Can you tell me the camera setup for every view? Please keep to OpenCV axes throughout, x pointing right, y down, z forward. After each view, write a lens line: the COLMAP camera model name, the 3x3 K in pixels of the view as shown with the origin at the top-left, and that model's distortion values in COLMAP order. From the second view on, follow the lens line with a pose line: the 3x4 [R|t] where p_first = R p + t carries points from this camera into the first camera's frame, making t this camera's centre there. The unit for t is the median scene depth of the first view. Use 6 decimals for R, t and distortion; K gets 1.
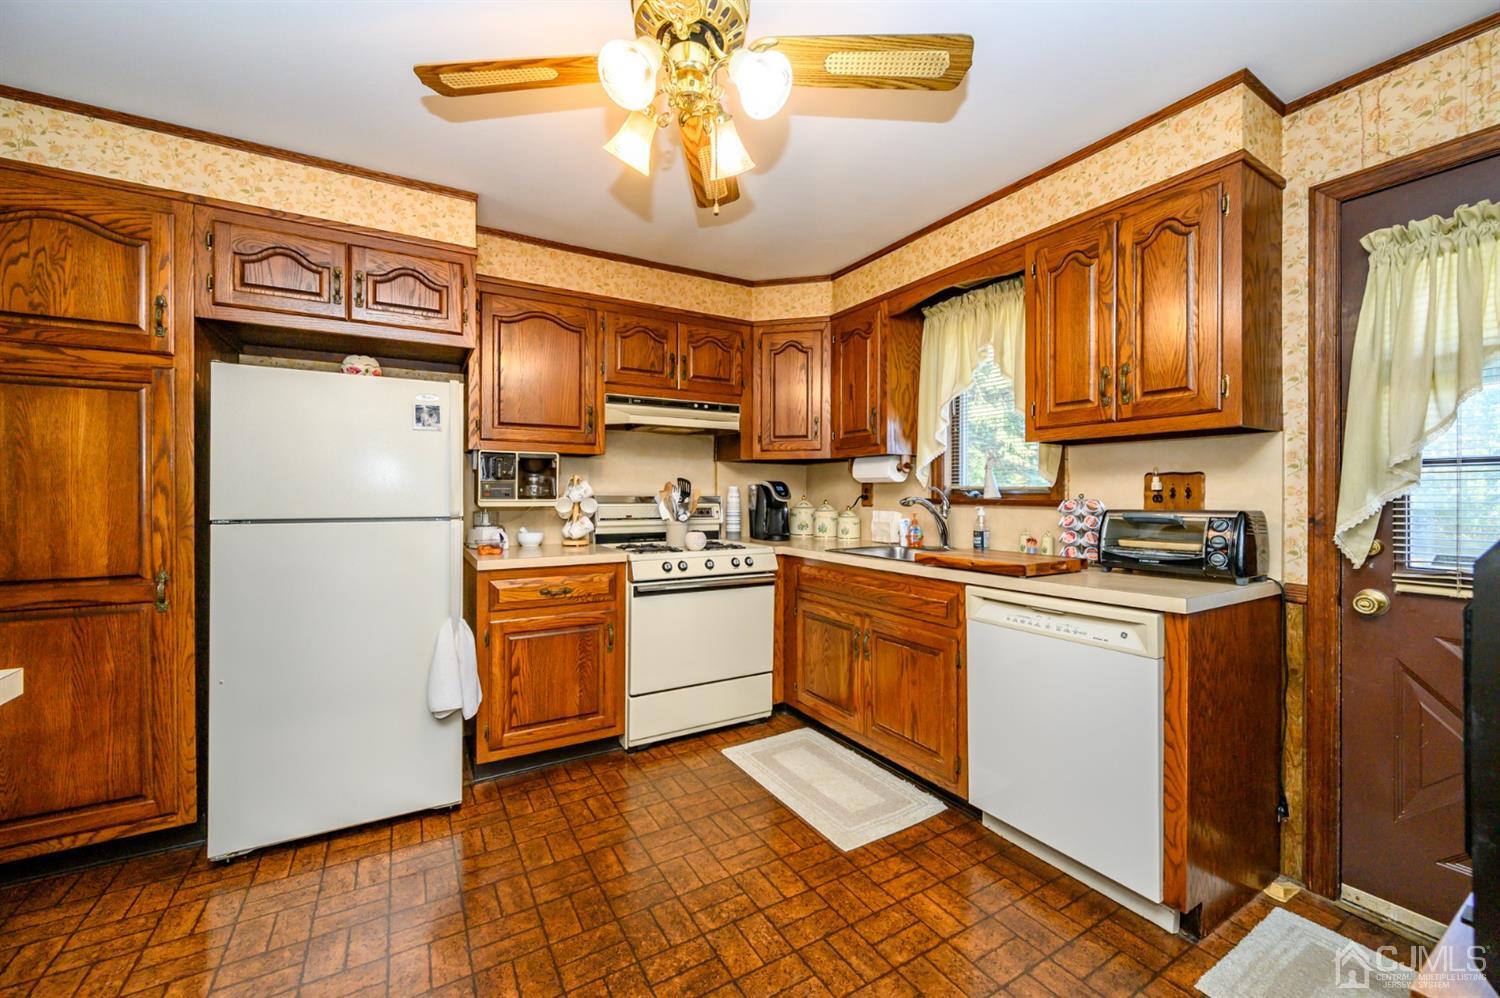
lens RADIAL K [[591.8, 0, 748.7], [0, 591.8, 495.7], [0, 0, 1]] dist [-0.001784, 0.000366]
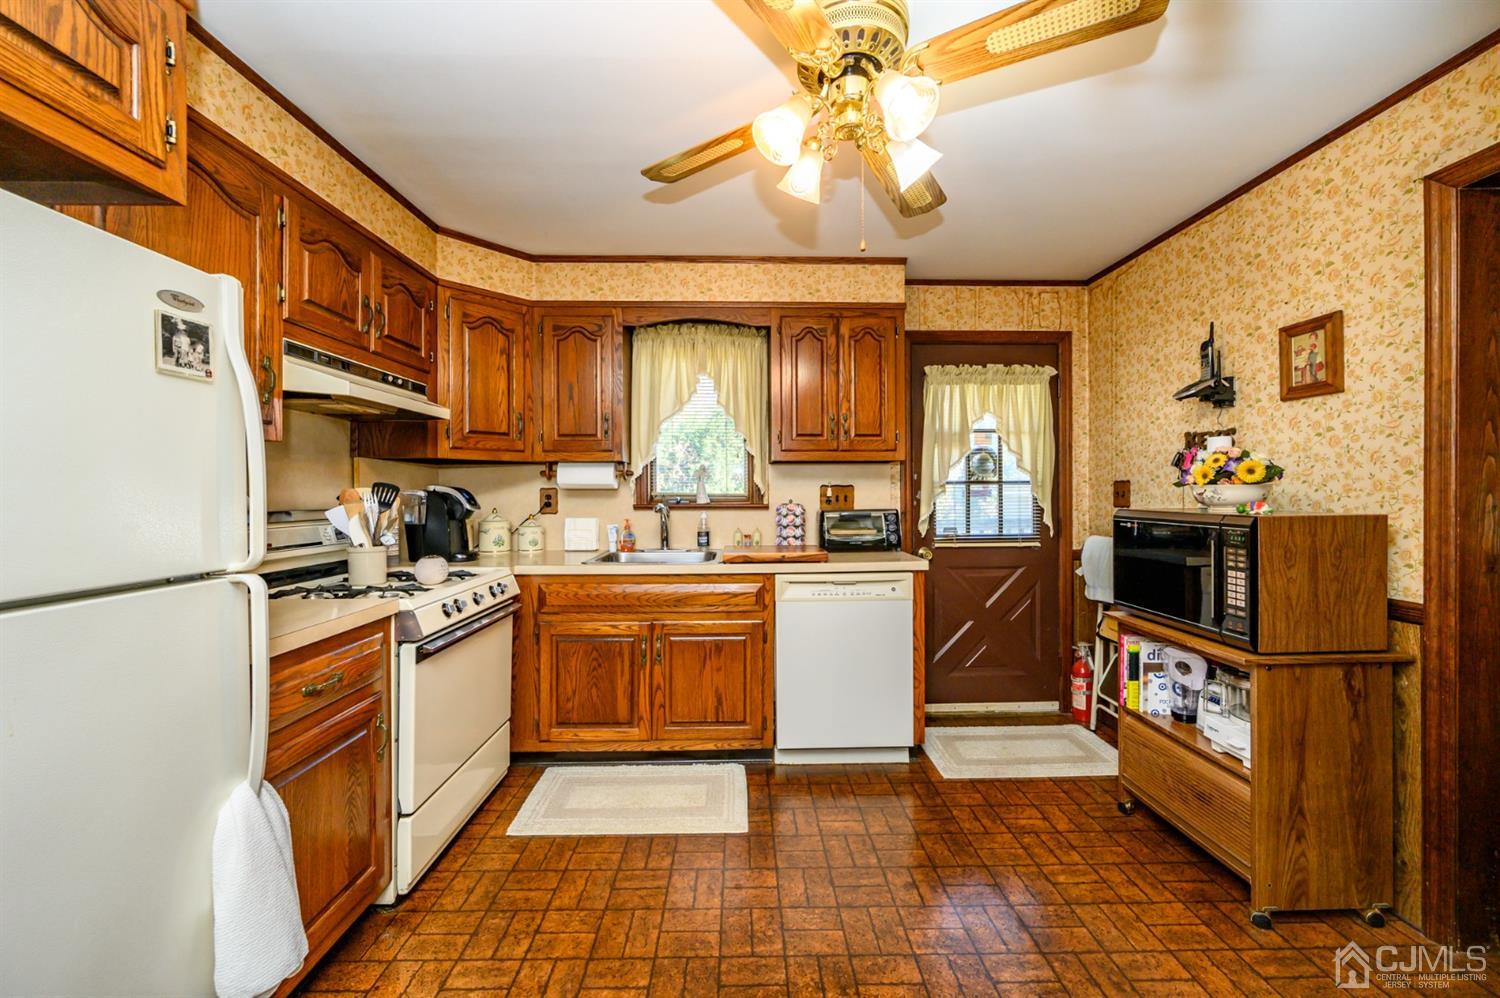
lens RADIAL K [[591.8, 0, 755.7], [0, 591.8, 491.6], [0, 0, 1]] dist [-0.001784, 0.000366]
pose [[0.485469, -0.002869, 0.874249, -0.634345], [0.008550, 0.999962, -0.001466, -0.018403], [-0.874212, 0.008186, 0.485476, 0.370938]]
